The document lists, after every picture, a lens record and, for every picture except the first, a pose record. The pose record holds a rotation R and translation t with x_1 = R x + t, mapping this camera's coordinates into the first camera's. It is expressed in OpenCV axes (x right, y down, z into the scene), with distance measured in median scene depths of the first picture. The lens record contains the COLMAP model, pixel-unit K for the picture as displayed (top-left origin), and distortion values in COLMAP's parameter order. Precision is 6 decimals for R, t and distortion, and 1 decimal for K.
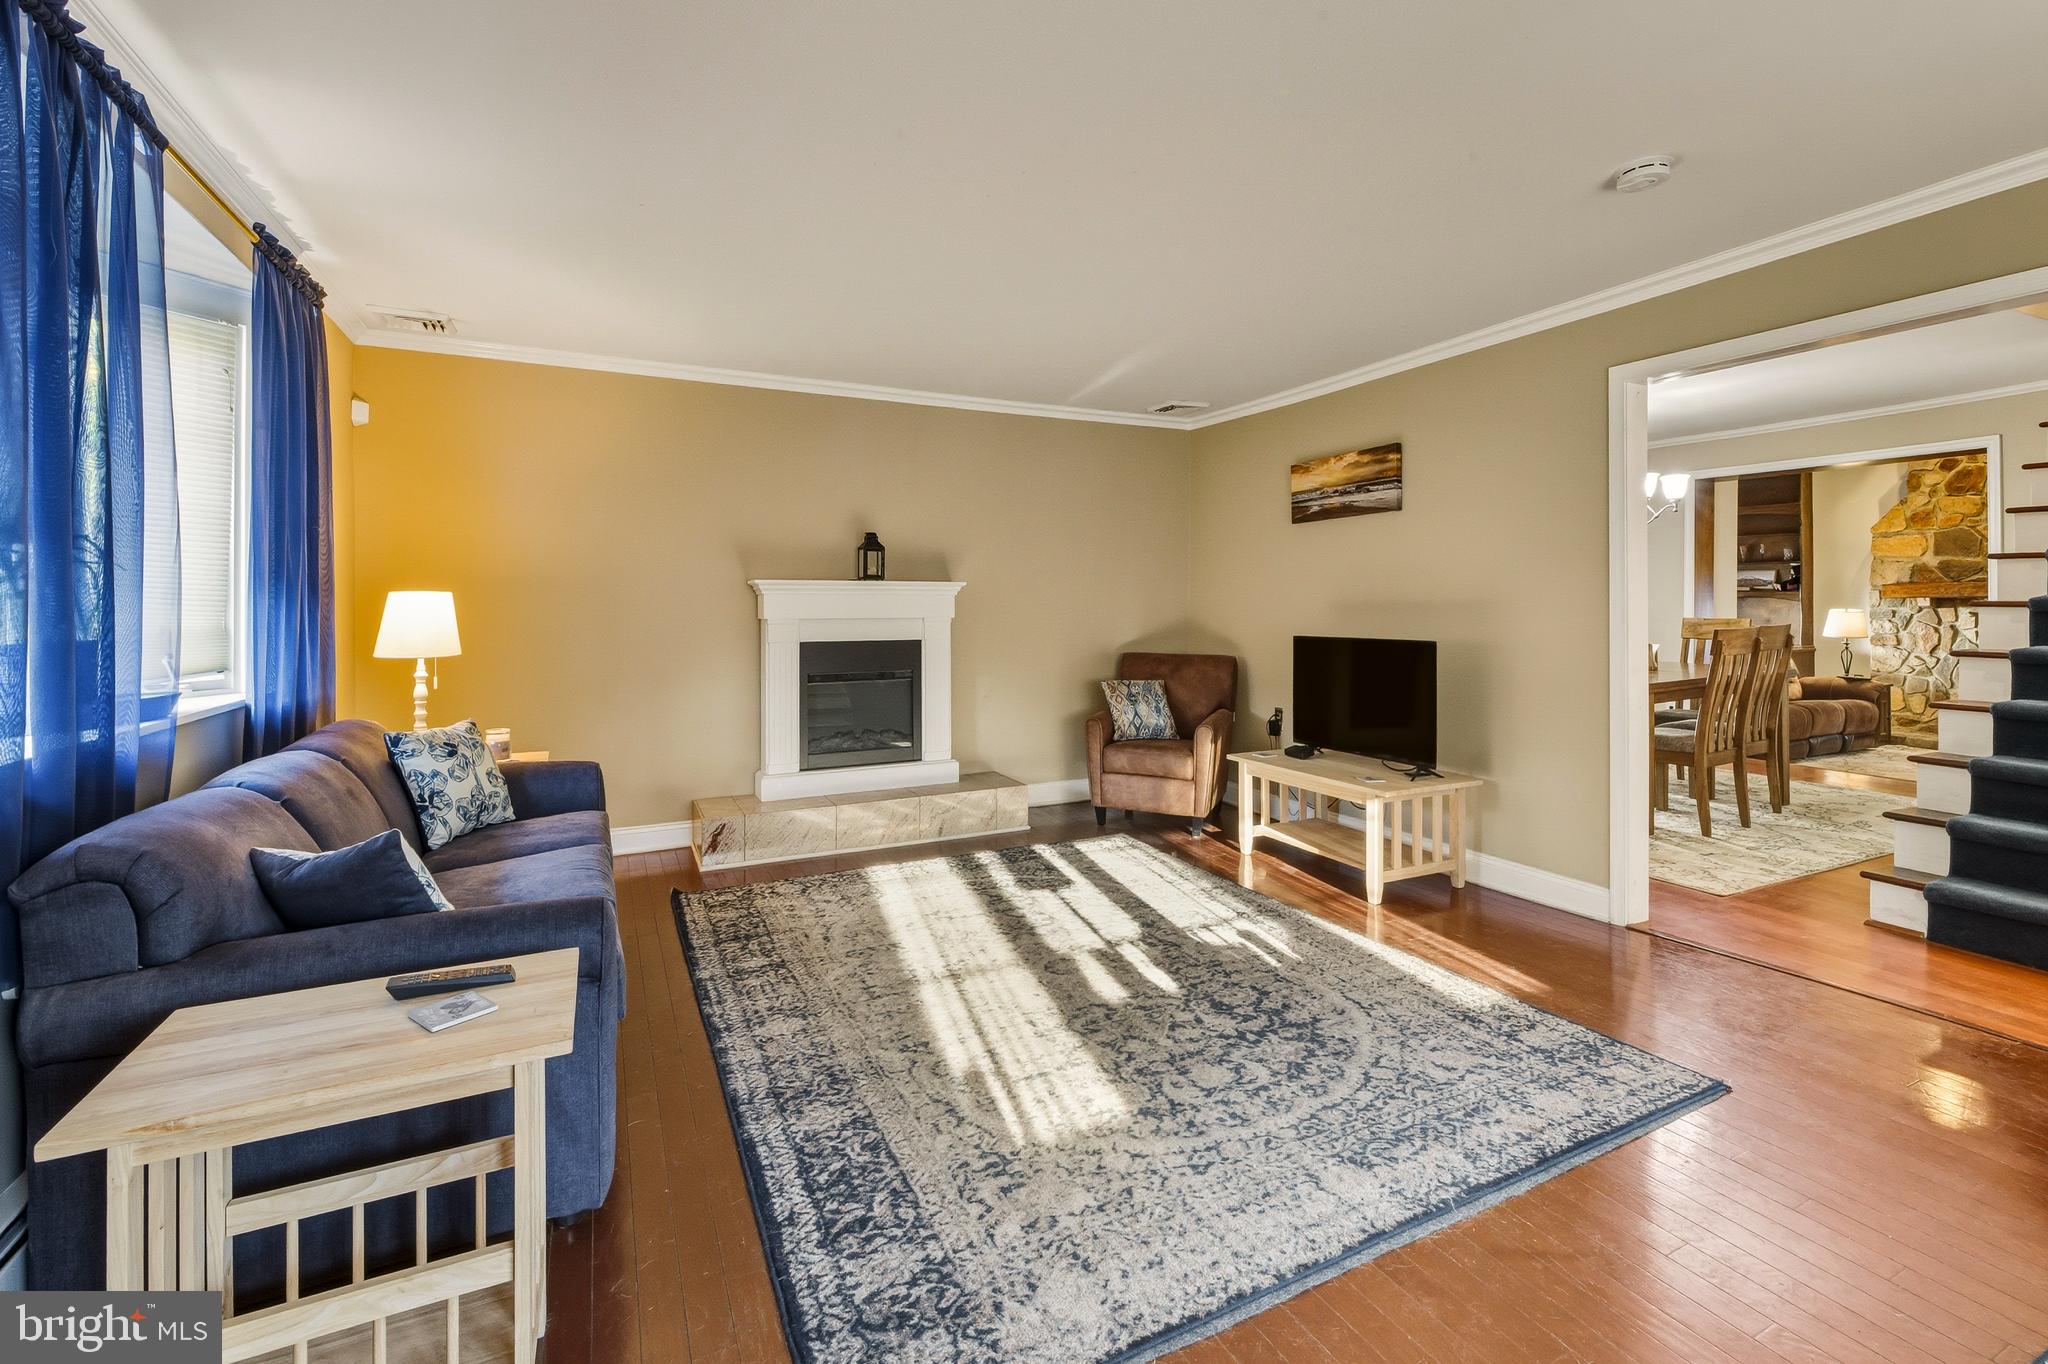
lens RADIAL K [[885.0, 0, 1031.6], [0, 885.0, 611.4], [0, 0, 1]] dist [0.013003, 0.000132]
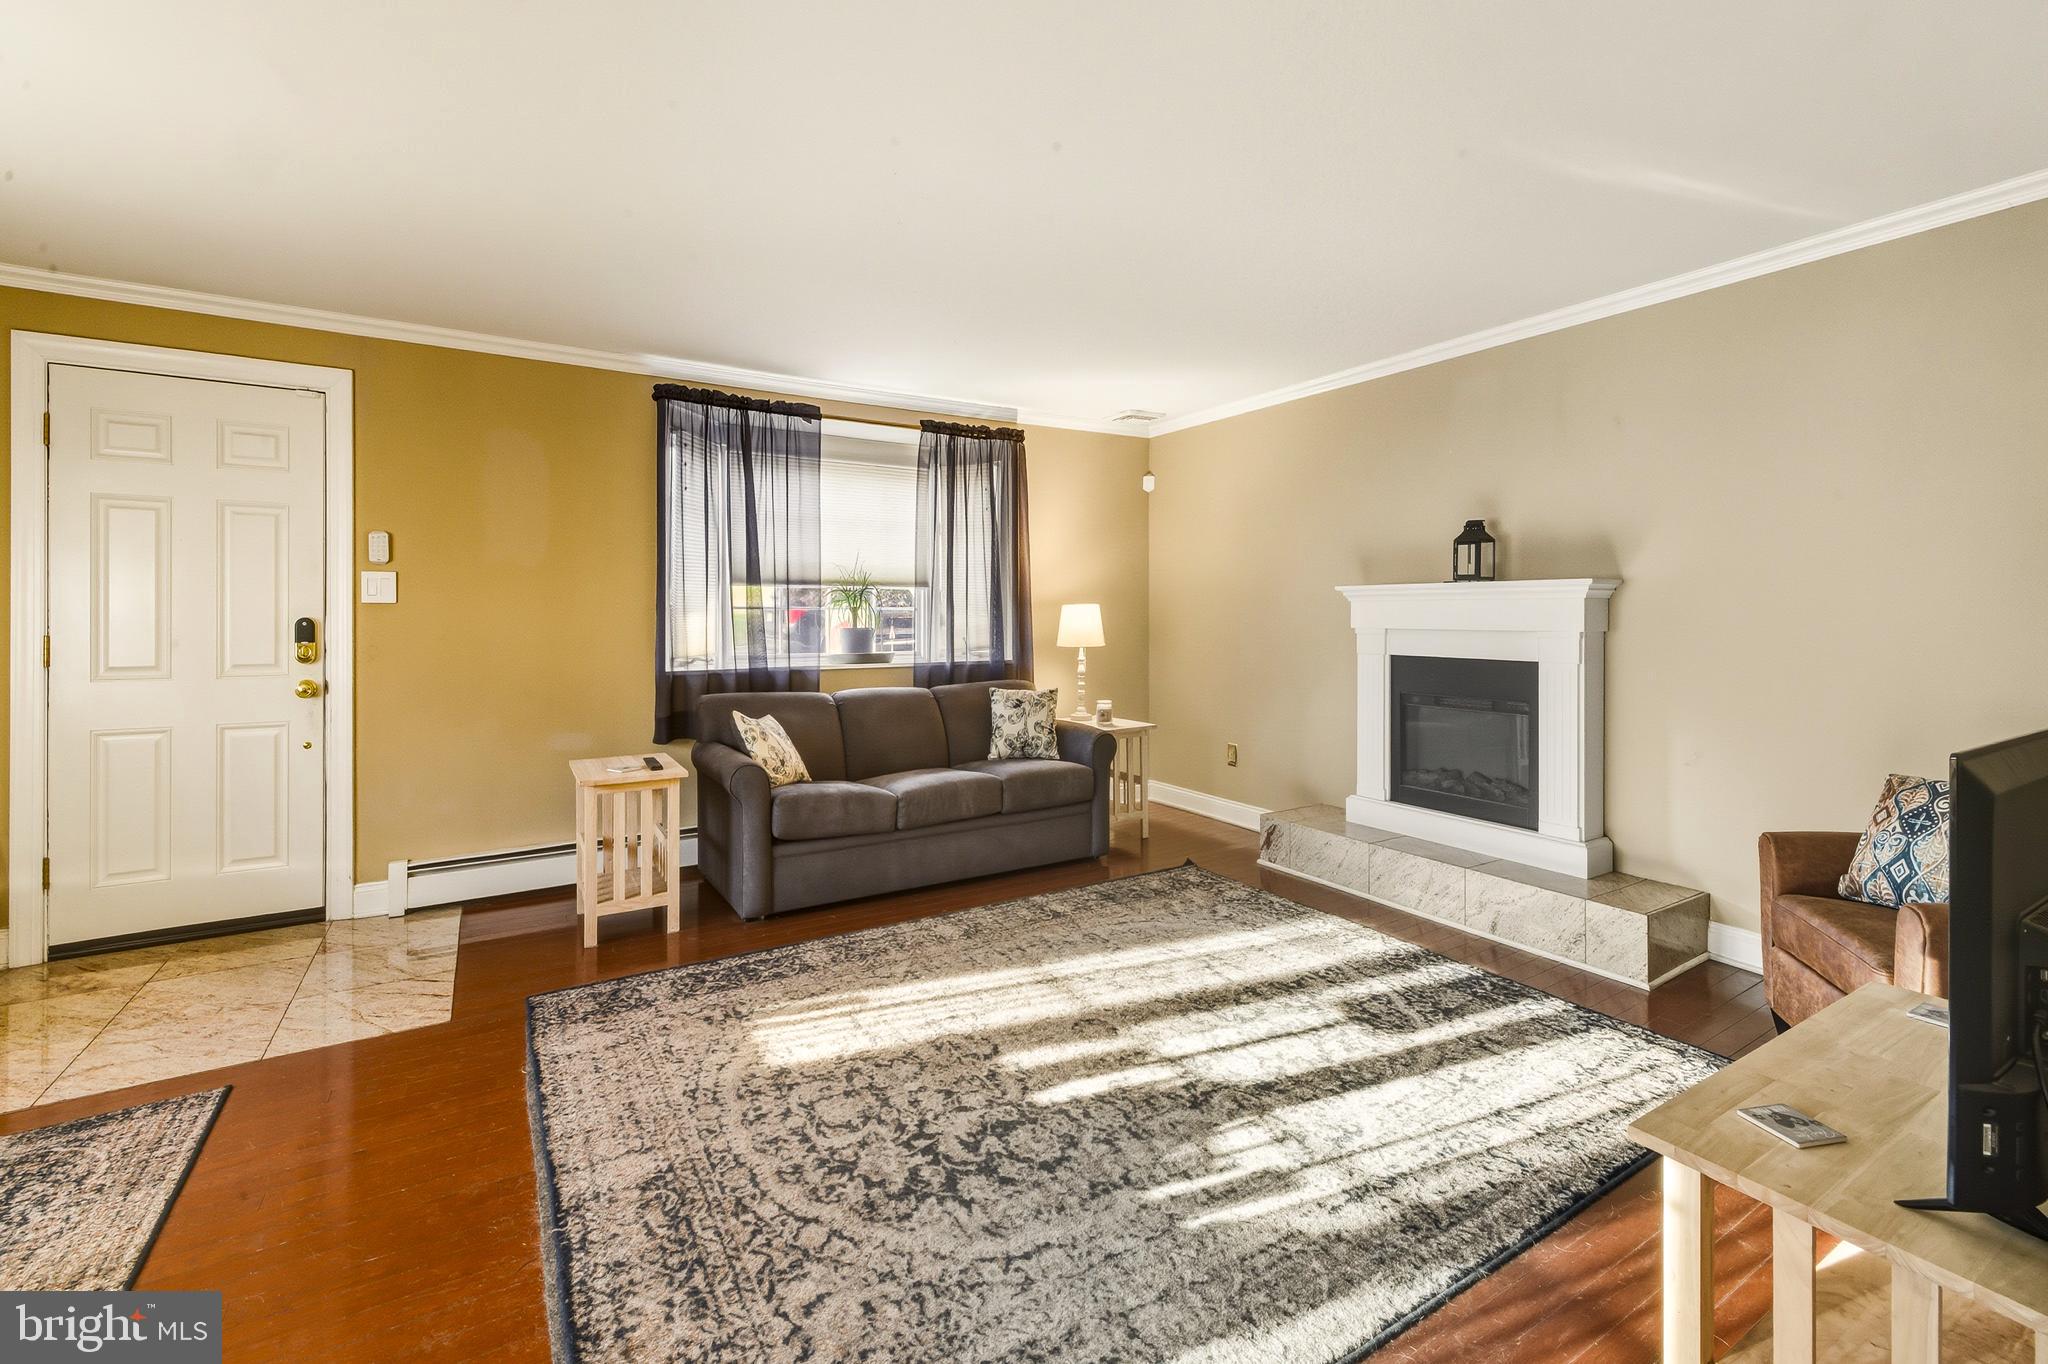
lens RADIAL K [[885.0, 0, 1031.6], [0, 885.0, 611.4], [0, 0, 1]] dist [0.013003, 0.000132]
pose [[0.086293, 0.001606, -0.996268, 1.065361], [-0.005656, 0.999983, 0.001122, -0.013226], [0.996254, 0.005538, 0.086301, 1.020738]]
